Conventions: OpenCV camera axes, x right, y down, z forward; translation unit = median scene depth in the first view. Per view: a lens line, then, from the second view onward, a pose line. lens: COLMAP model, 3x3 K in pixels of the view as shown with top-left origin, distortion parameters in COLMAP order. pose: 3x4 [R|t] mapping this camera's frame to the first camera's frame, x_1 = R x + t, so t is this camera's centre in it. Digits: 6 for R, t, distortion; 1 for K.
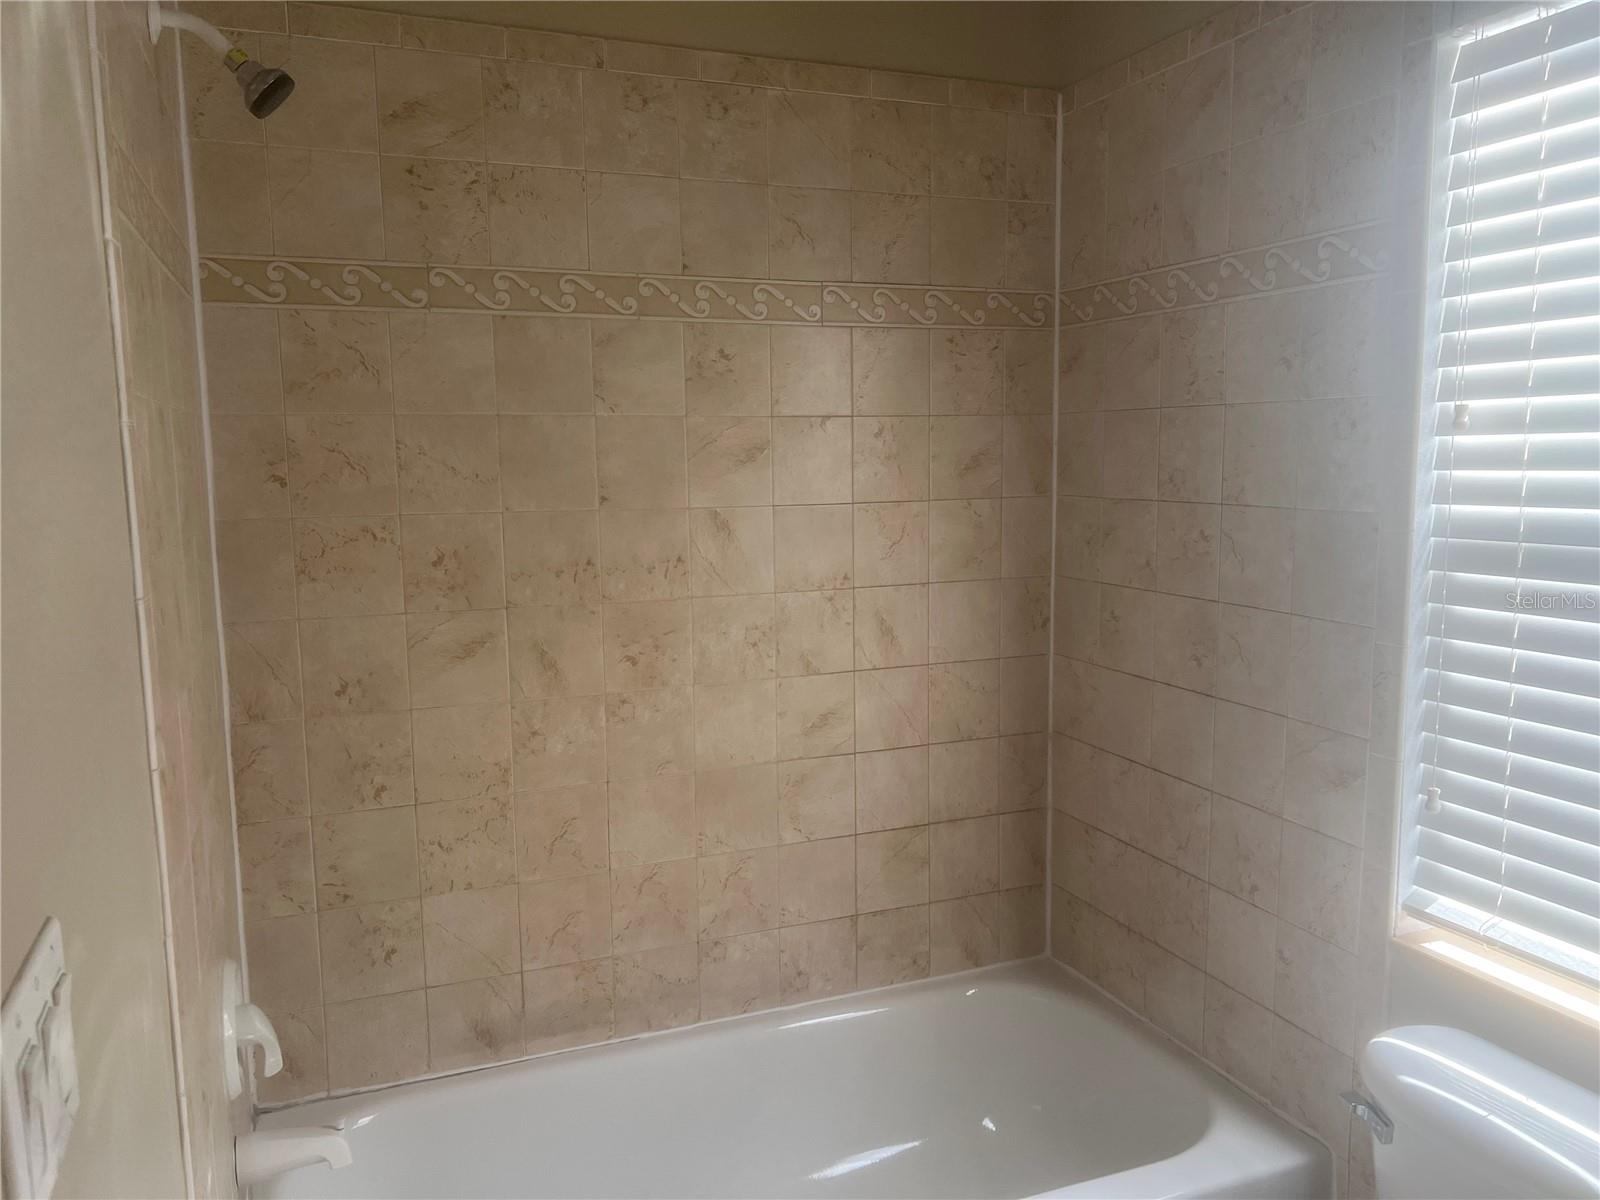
lens RADIAL K [[1217.6, 0, 809.1], [0, 1217.6, 606.3], [0, 0, 1]] dist [0.058564, -0.050862]
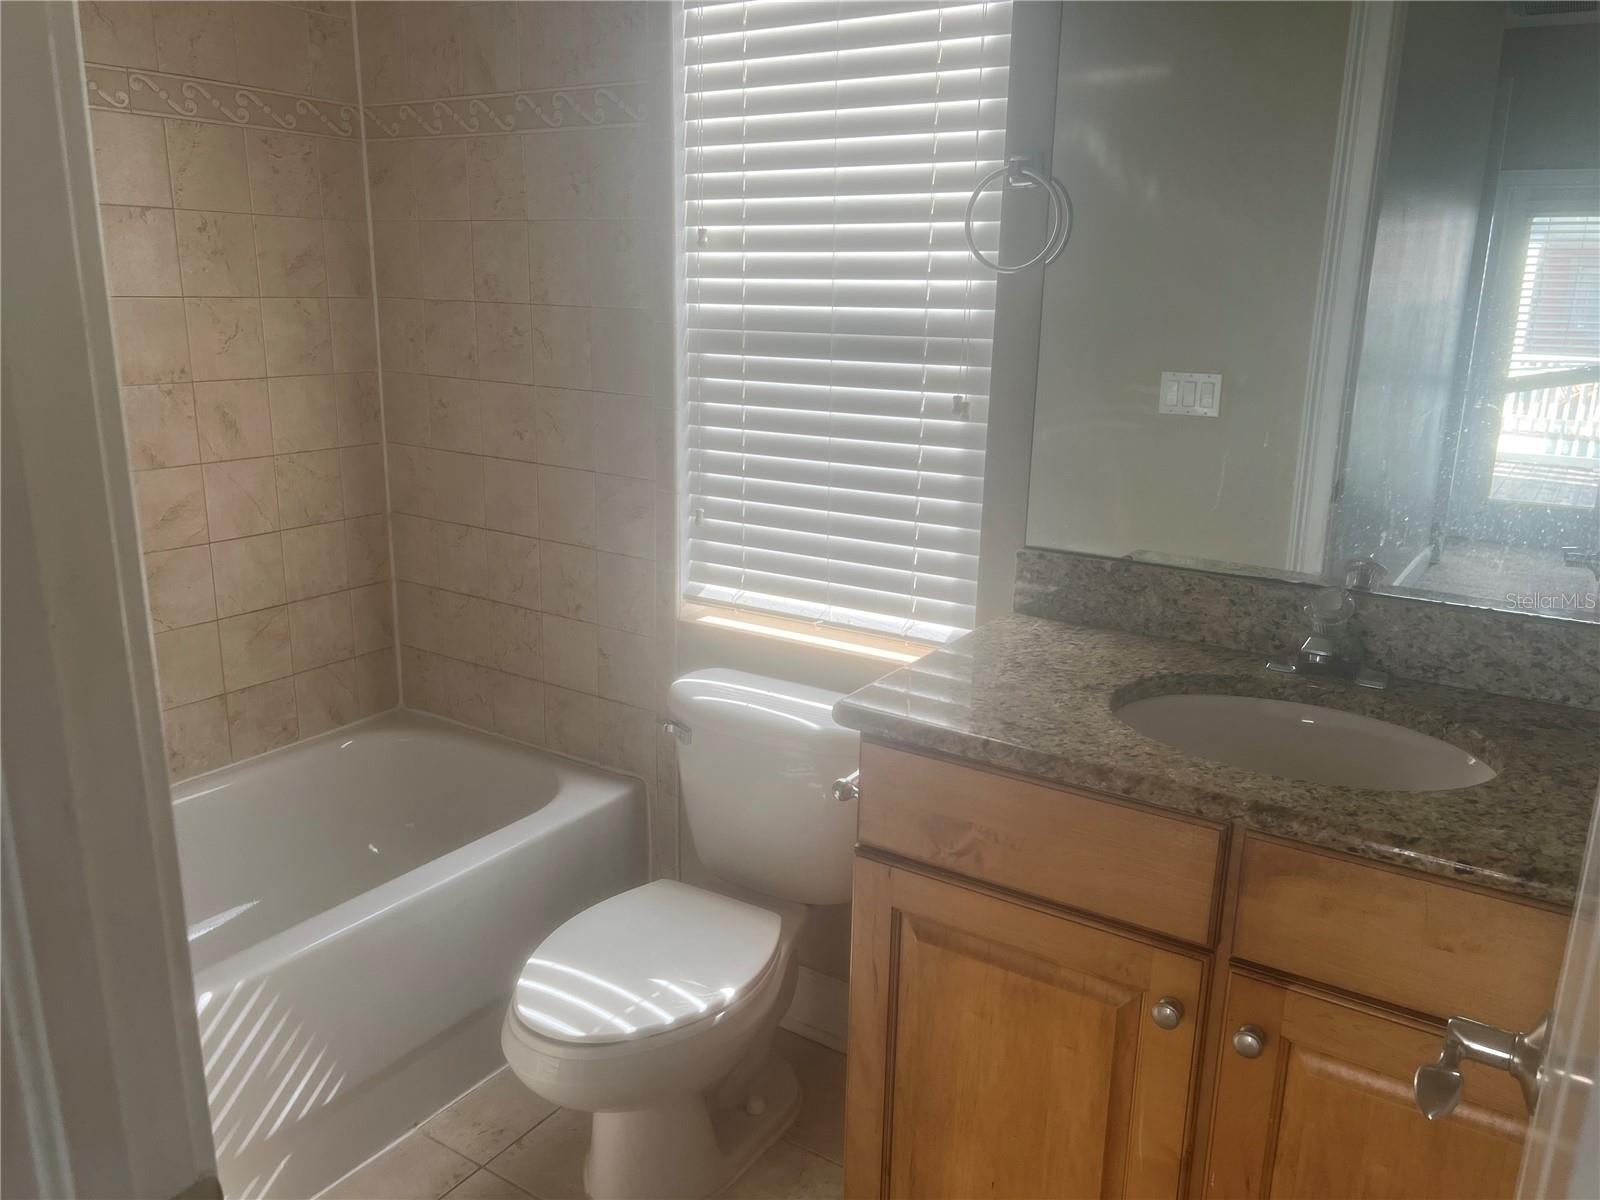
lens RADIAL K [[1217.6, 0, 795.9], [0, 1217.6, 600.7], [0, 0, 1]] dist [0.058564, -0.050862]
pose [[0.818120, -0.117450, 0.562925, -0.160100], [0.047096, 0.989316, 0.137967, 0.050033], [-0.573115, -0.086362, 0.814912, -0.168672]]
